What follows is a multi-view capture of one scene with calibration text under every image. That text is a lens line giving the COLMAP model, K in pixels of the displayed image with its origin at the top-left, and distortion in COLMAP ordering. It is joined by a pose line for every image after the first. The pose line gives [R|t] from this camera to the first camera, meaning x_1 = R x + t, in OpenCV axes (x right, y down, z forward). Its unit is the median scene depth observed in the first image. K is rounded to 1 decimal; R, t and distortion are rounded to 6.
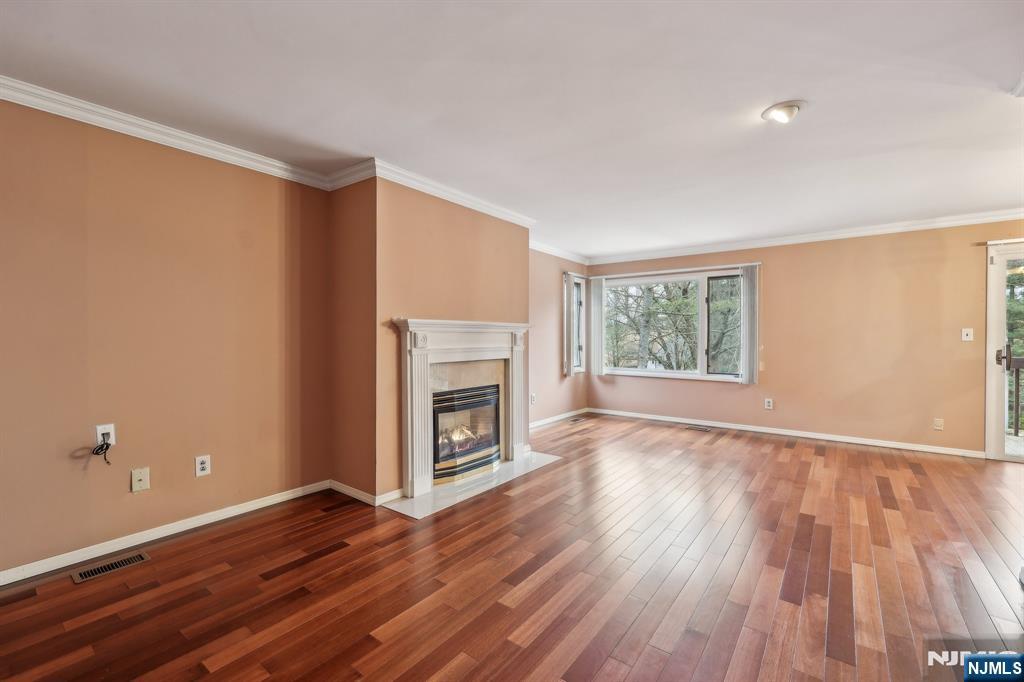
lens RADIAL K [[429.7, 0, 516.7], [0, 429.7, 342.3], [0, 0, 1]] dist [0.000581, 0.000148]
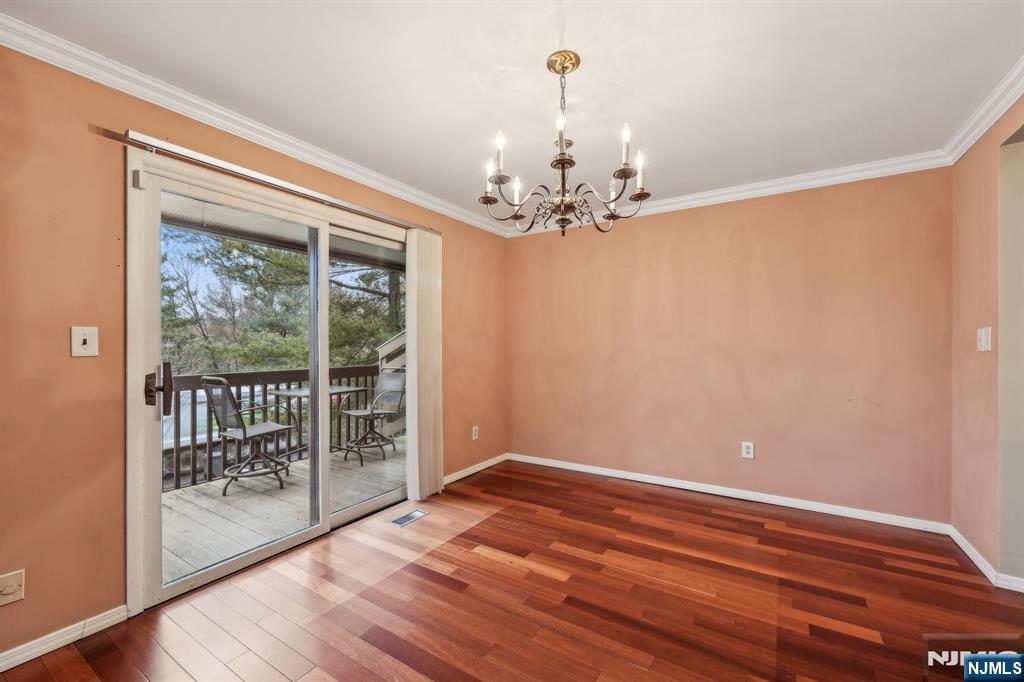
lens RADIAL K [[419.0, 0, 513.5], [0, 419.0, 343.7], [0, 0, 1]] dist [0.001225, -0.000132]
pose [[-0.081257, 0.003057, 0.996689, 0.633241], [0.012990, 0.999914, -0.002008, -0.009649], [-0.996609, 0.012784, -0.081289, 0.643466]]
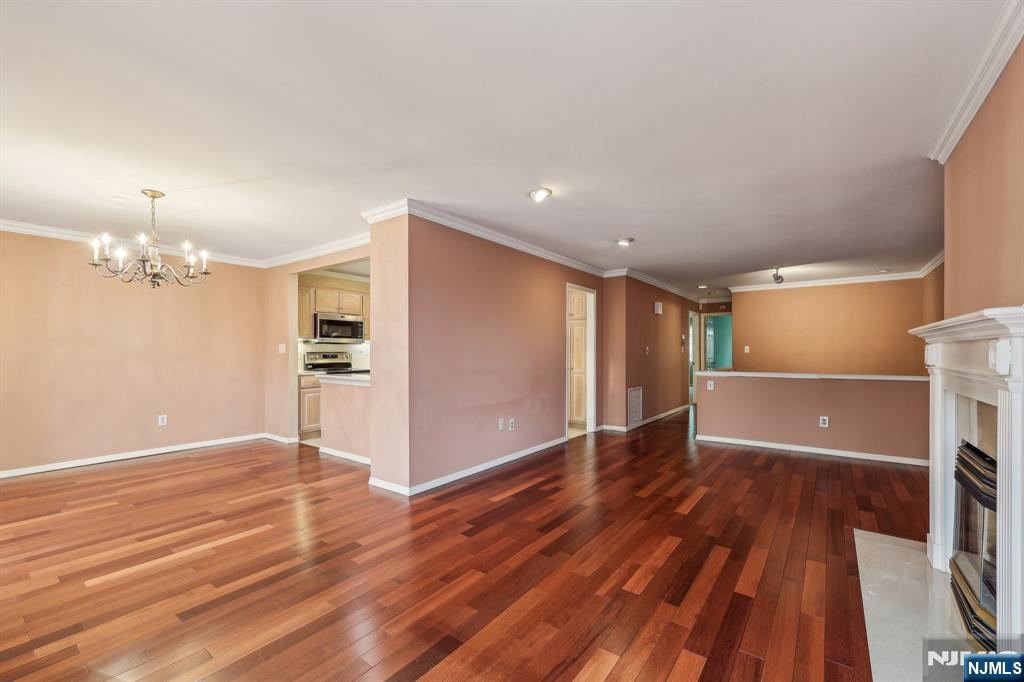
lens RADIAL K [[423.3, 0, 513.7], [0, 423.3, 352.6], [0, 0, 1]] dist [0.000686, 0.000048]
pose [[-0.999977, 0.000761, -0.006677, 0.396886], [0.000655, 0.999873, 0.015912, -0.016065], [0.006688, 0.015907, -0.999851, 1.346626]]
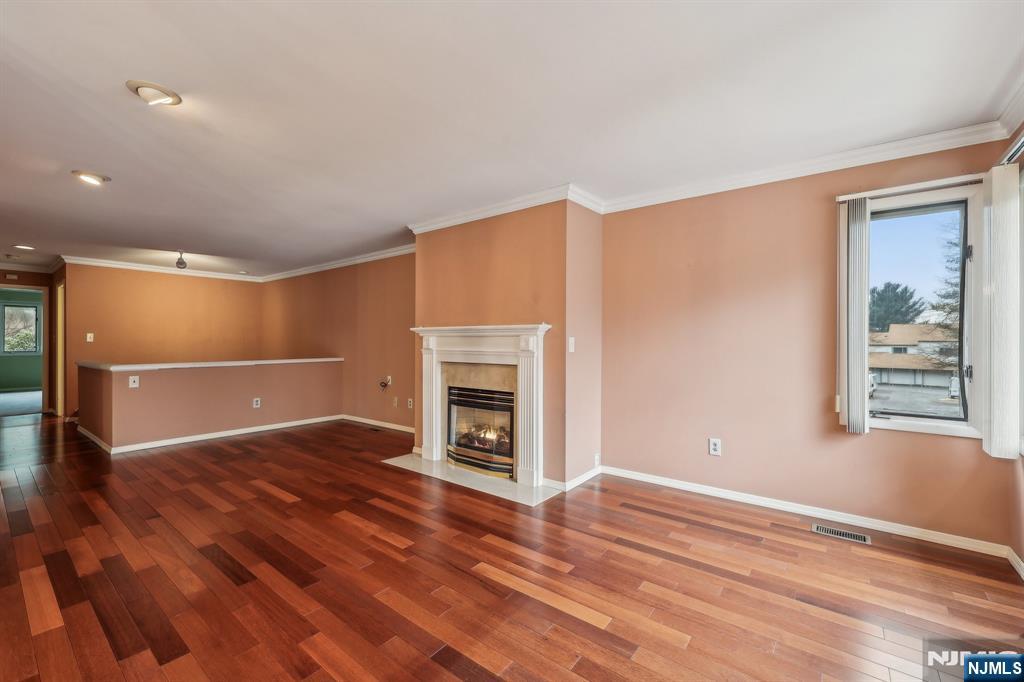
lens RADIAL K [[424.5, 0, 512.2], [0, 424.5, 338.3], [0, 0, 1]] dist [0.001167, 0.000118]
pose [[-0.013358, -0.008034, -0.999878, 0.847951], [-0.016831, 0.999828, -0.007809, -0.010265], [0.999769, 0.016724, -0.013491, 0.994596]]
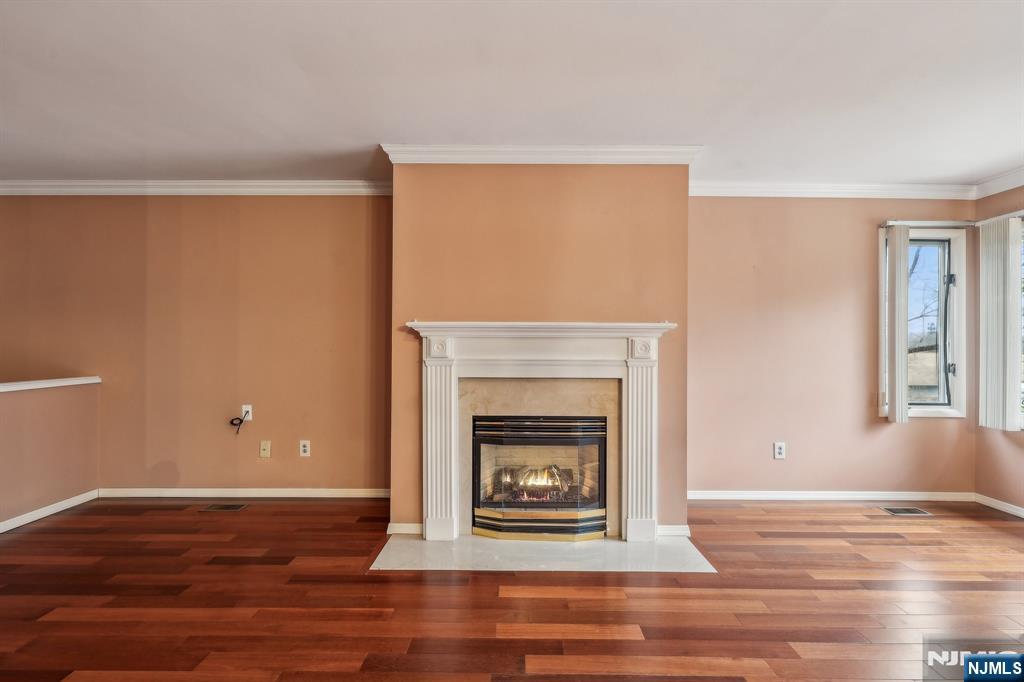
lens RADIAL K [[419.0, 0, 513.5], [0, 419.0, 343.7], [0, 0, 1]] dist [0.001225, -0.000132]
pose [[0.601058, 0.002635, -0.799201, 0.379483], [-0.015100, 0.999853, -0.008060, -0.006345], [0.799062, 0.016913, 0.601010, 0.496422]]
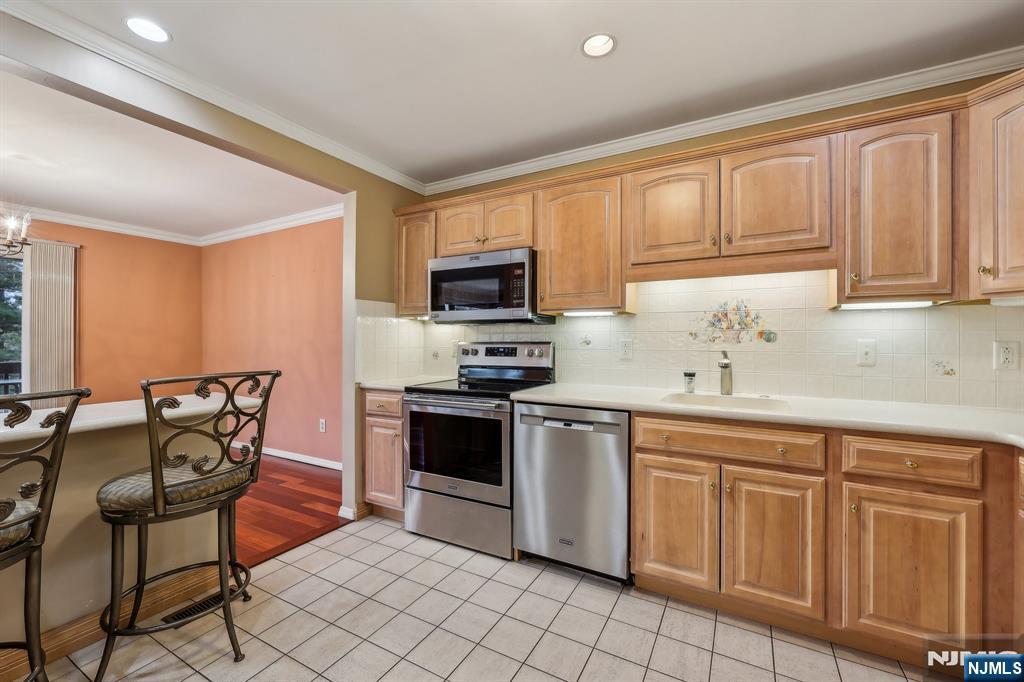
lens RADIAL K [[424.5, 0, 512.2], [0, 424.5, 338.3], [0, 0, 1]] dist [0.001167, 0.000118]
pose [[-0.135959, 0.003561, 0.990708, 0.361174], [0.012357, 0.999922, -0.001898, 0.002065], [-0.990637, 0.011984, -0.135992, -0.157279]]
